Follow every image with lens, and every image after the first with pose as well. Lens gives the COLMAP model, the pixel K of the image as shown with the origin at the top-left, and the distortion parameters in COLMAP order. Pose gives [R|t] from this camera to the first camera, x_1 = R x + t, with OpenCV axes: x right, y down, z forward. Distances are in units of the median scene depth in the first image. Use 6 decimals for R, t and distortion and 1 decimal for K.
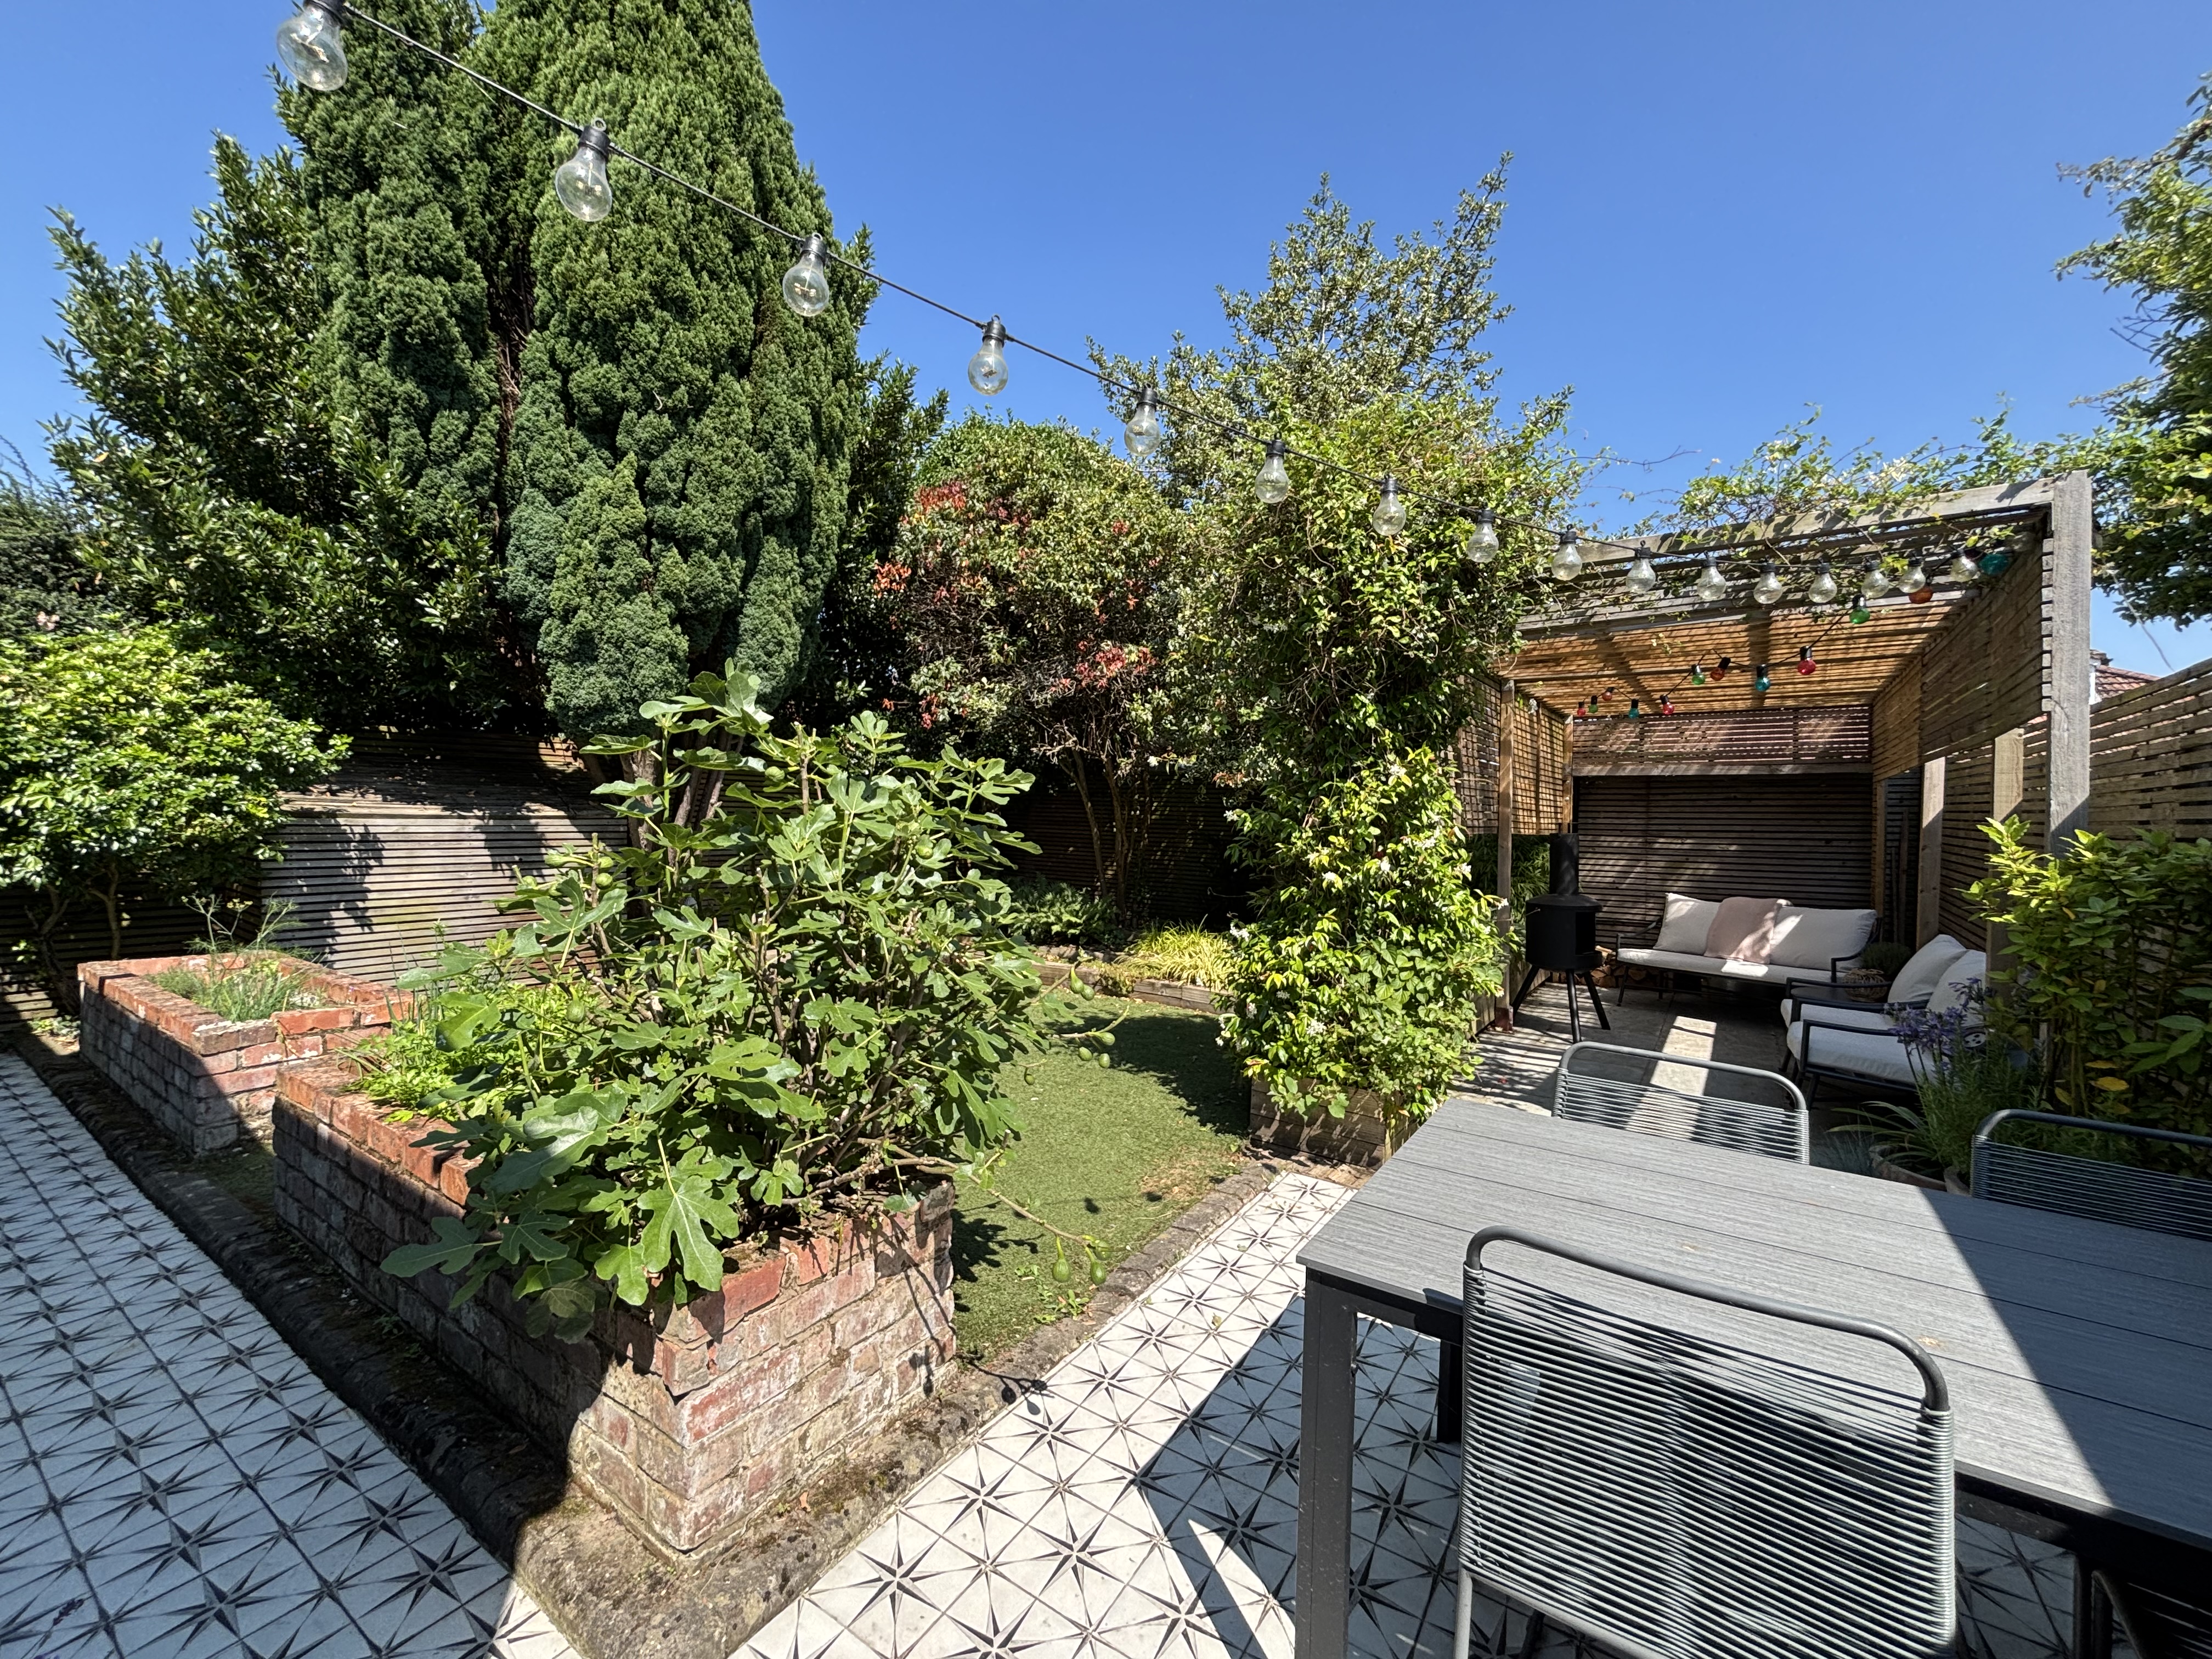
lens RADIAL K [[890.8, 0, 1119.6], [0, 890.8, 828.0], [0, 0, 1]] dist [-0.000611, -0.009452]
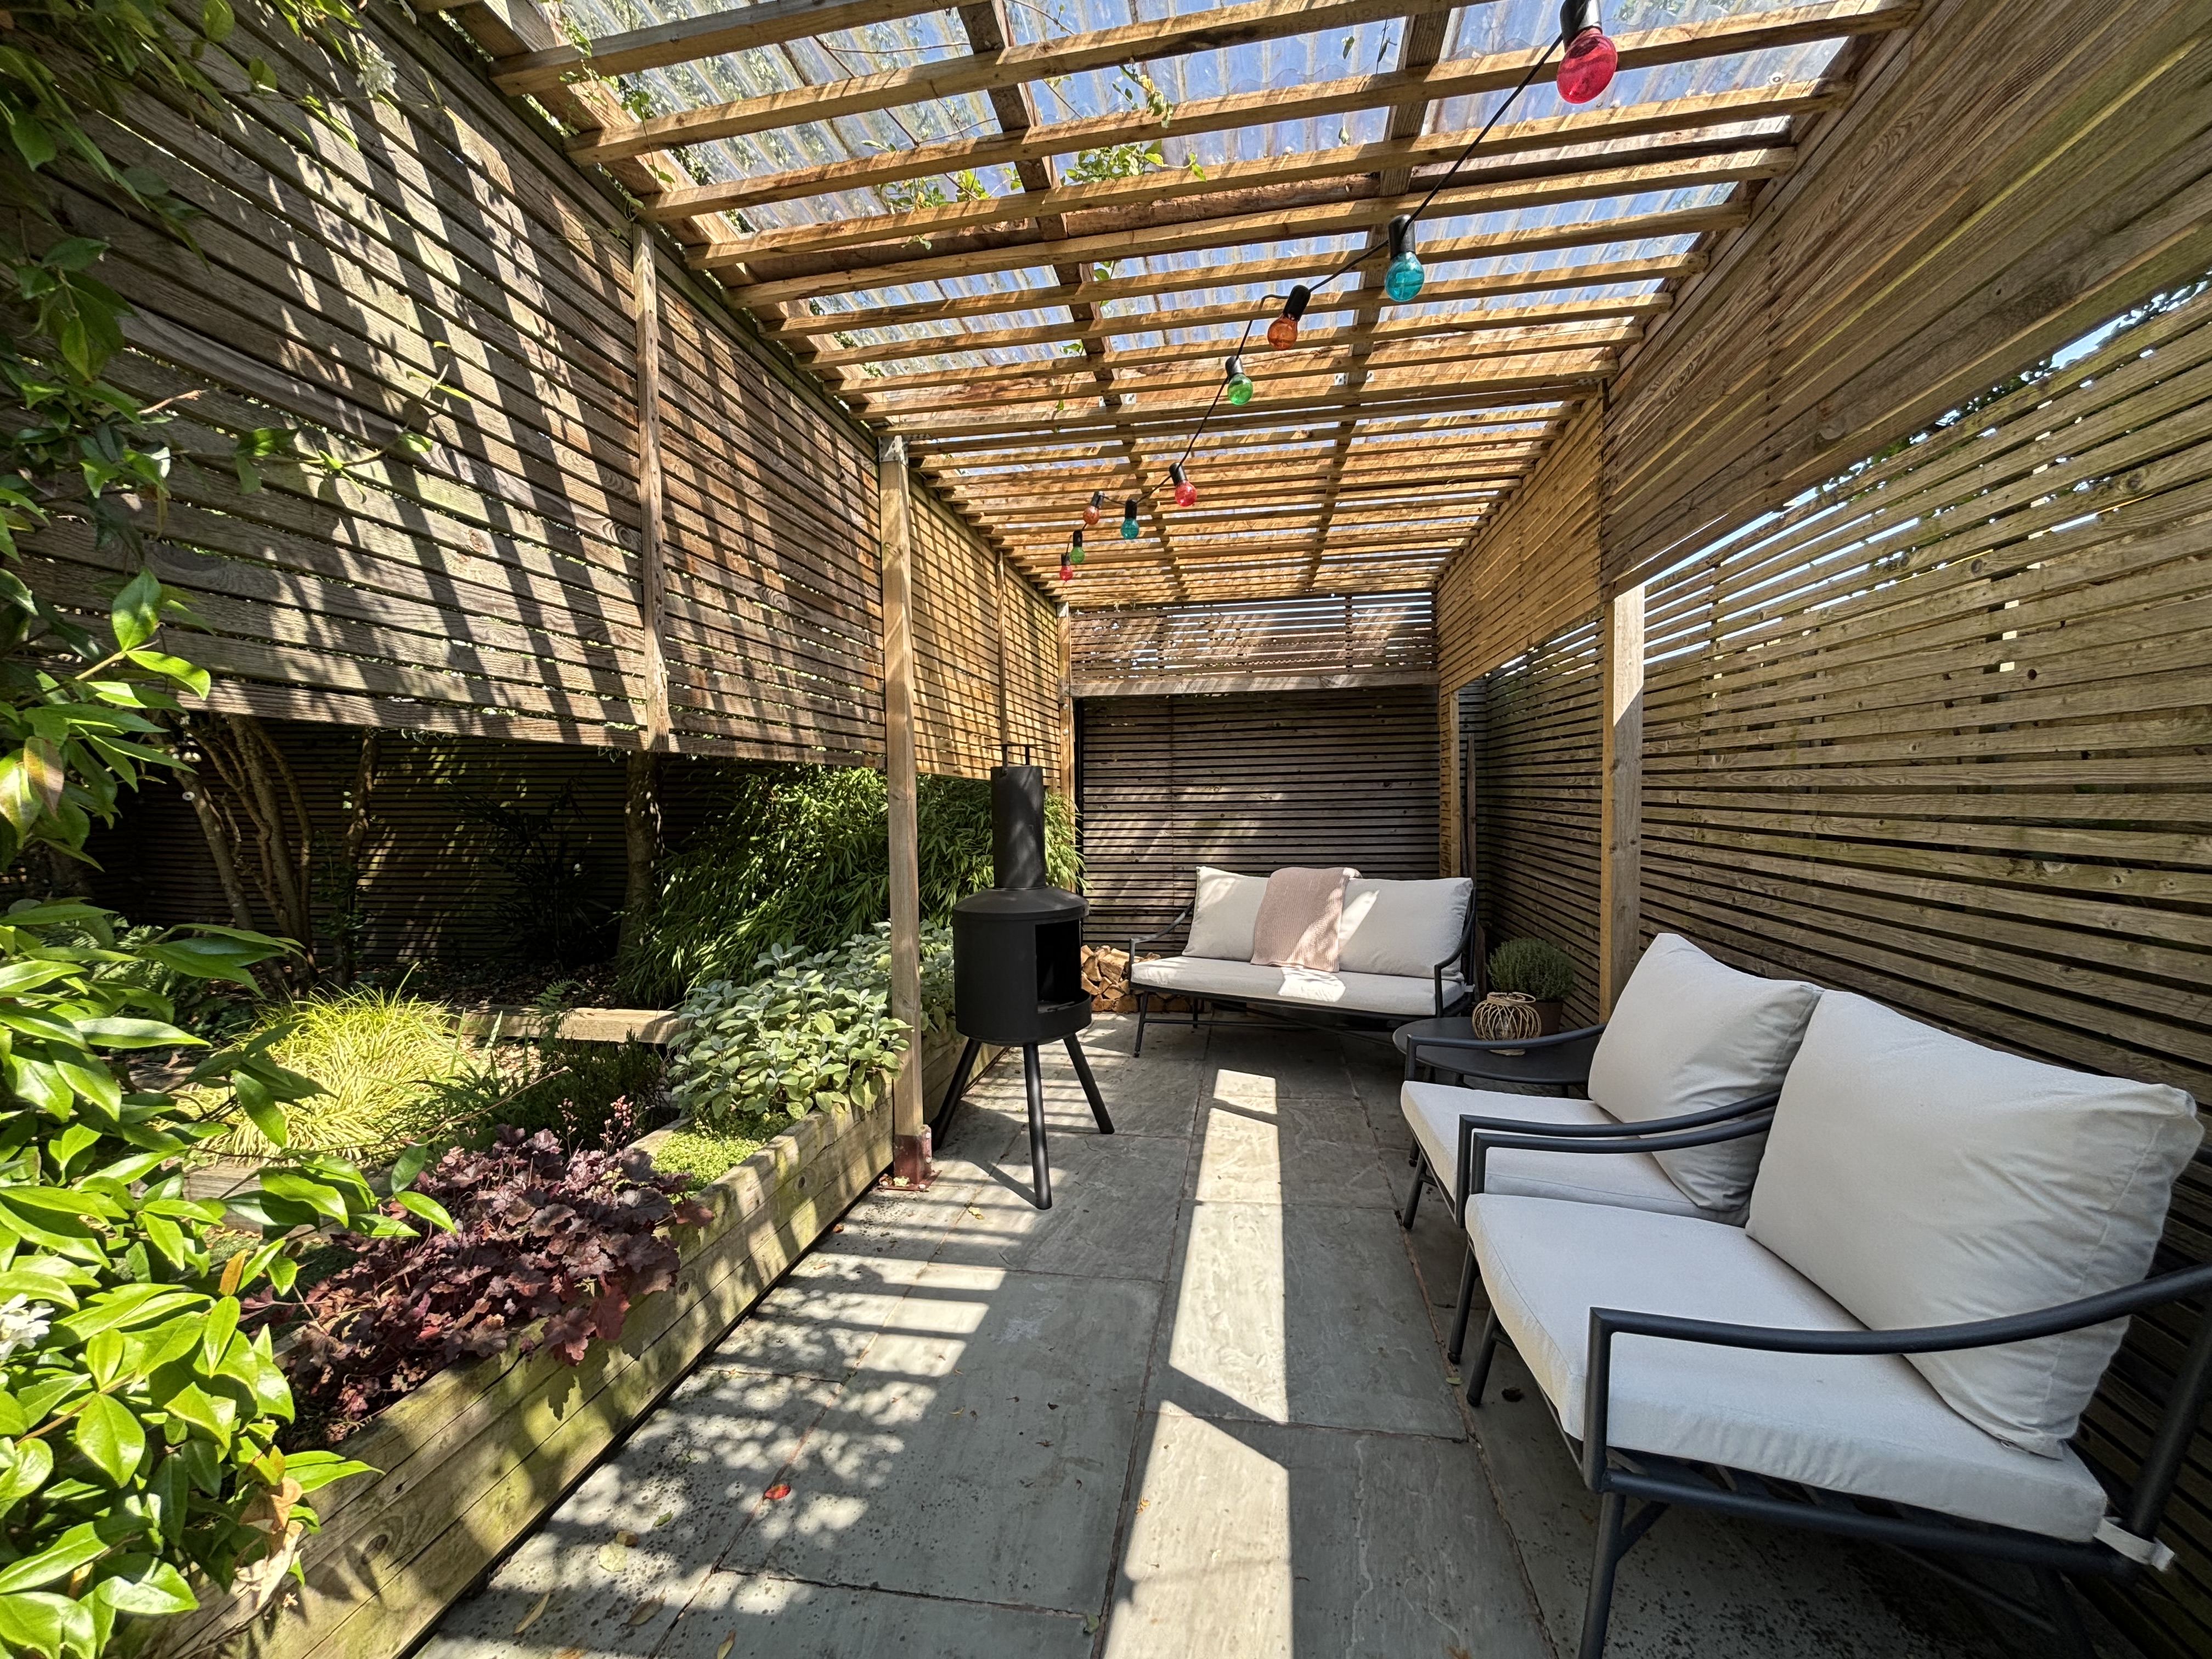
lens RADIAL K [[890.8, 0, 1119.6], [0, 890.8, 828.0], [0, 0, 1]] dist [-0.000611, -0.009452]
pose [[0.896278, -0.044112, 0.441294, 0.277595], [0.033585, 0.998935, 0.031643, 0.022063], [-0.442219, -0.013540, 0.896805, 0.442042]]
